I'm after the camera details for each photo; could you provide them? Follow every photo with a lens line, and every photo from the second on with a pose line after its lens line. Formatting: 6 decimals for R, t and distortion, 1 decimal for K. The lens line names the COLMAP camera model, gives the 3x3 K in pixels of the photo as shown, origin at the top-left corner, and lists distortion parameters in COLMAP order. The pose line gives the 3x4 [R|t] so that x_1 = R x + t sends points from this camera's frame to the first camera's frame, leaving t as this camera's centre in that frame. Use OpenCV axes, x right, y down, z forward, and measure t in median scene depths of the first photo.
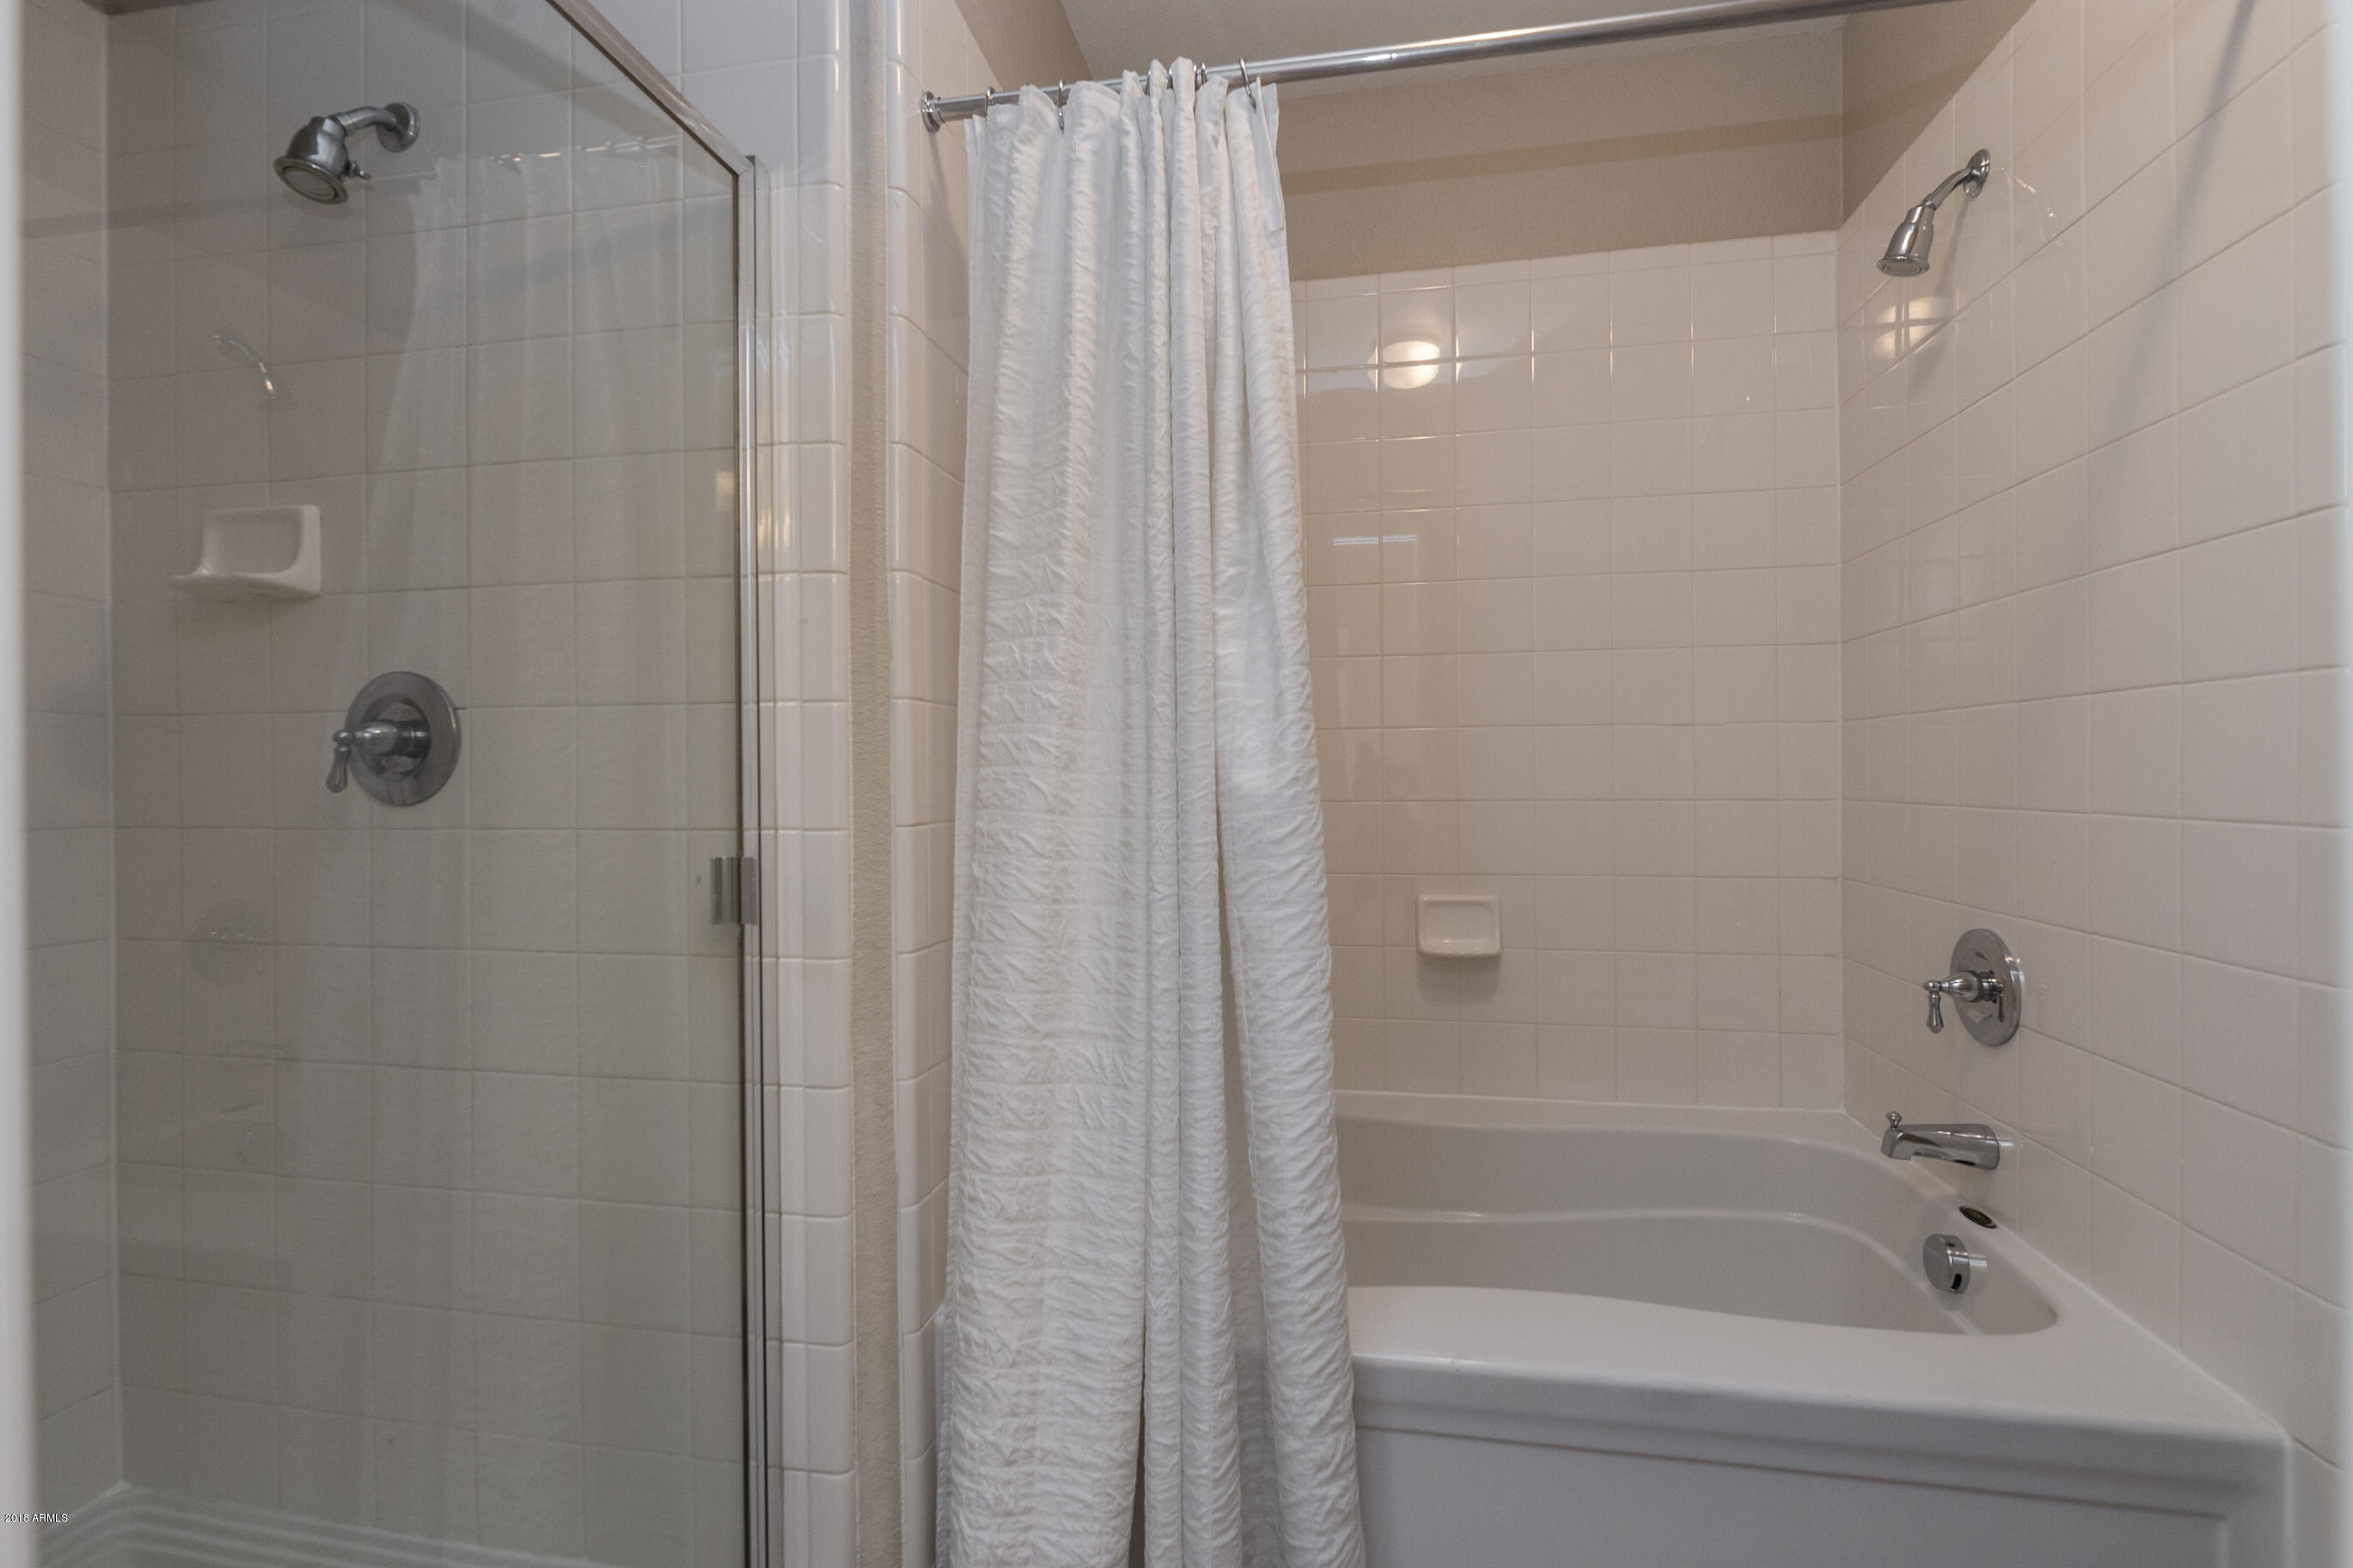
lens RADIAL K [[1053.3, 0, 1168.3], [0, 1053.3, 778.2], [0, 0, 1]] dist [-0.000040, -0.000585]
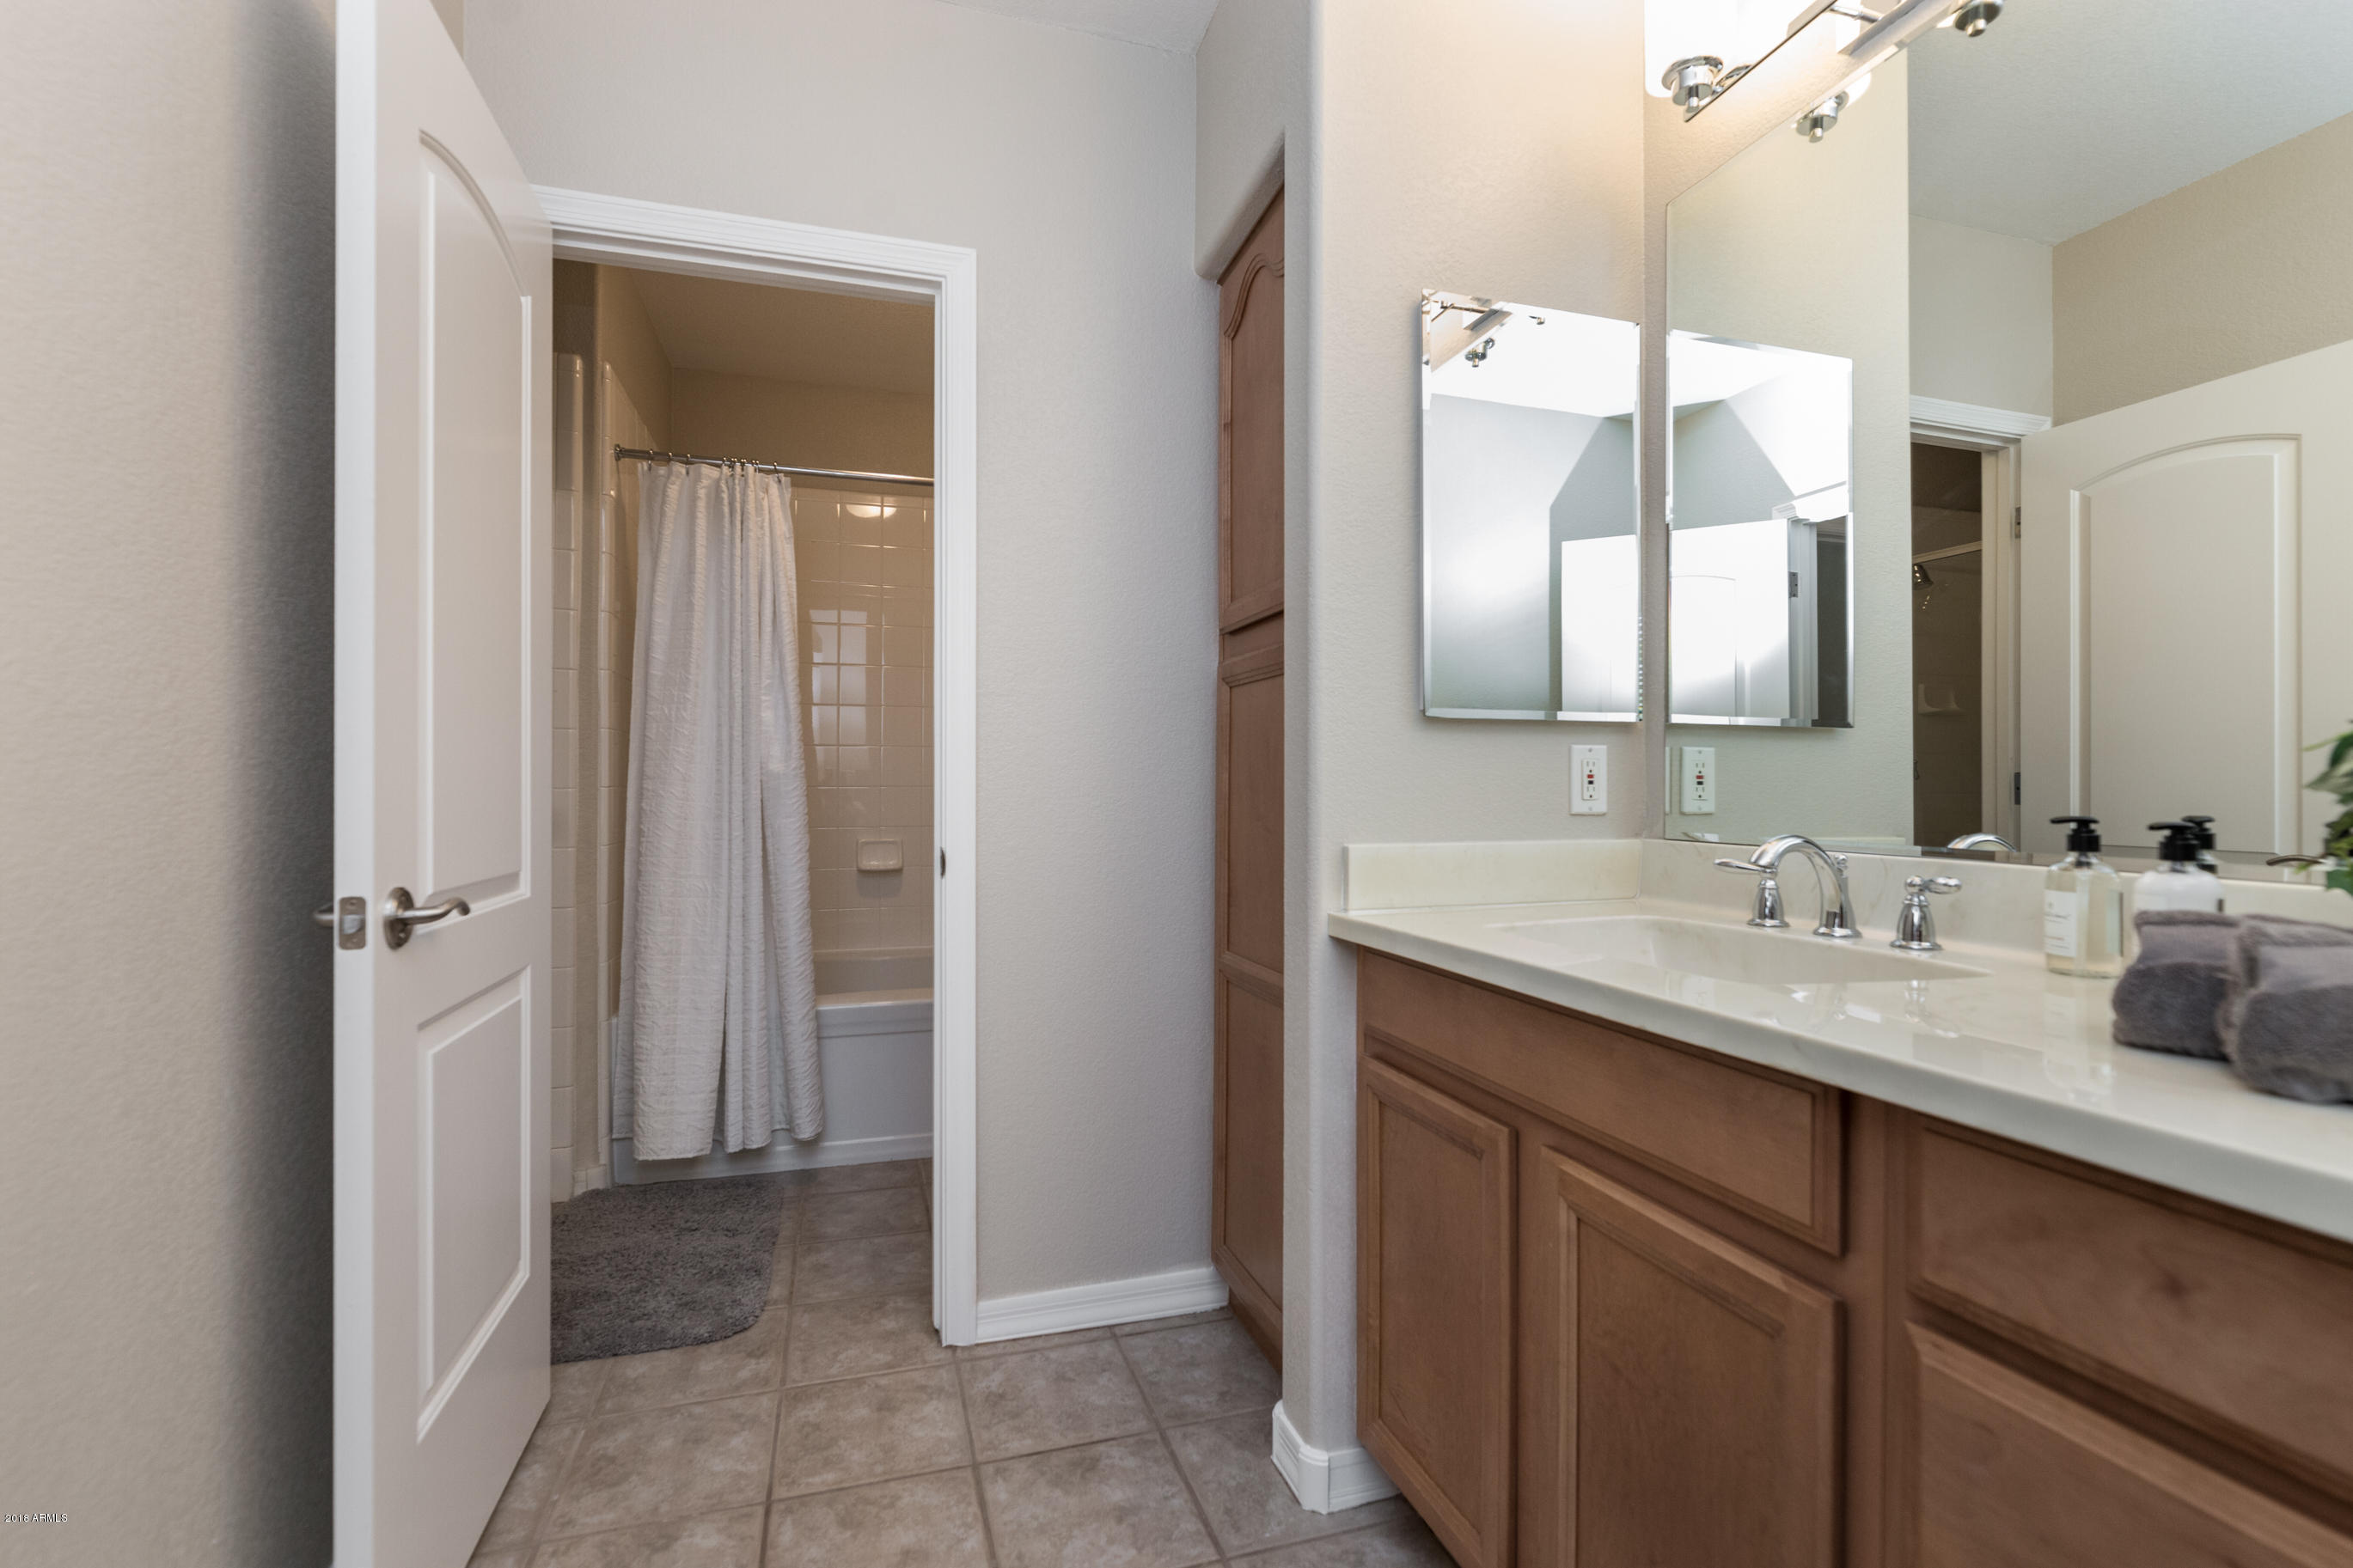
lens RADIAL K [[1053.3, 0, 1161.7], [0, 1053.3, 777.7], [0, 0, 1]] dist [-0.000040, -0.000585]
pose [[0.887337, 0.014480, 0.460894, -0.246719], [-0.012444, 0.999895, -0.007455, 0.029685], [-0.460954, 0.000880, 0.887424, -1.538851]]
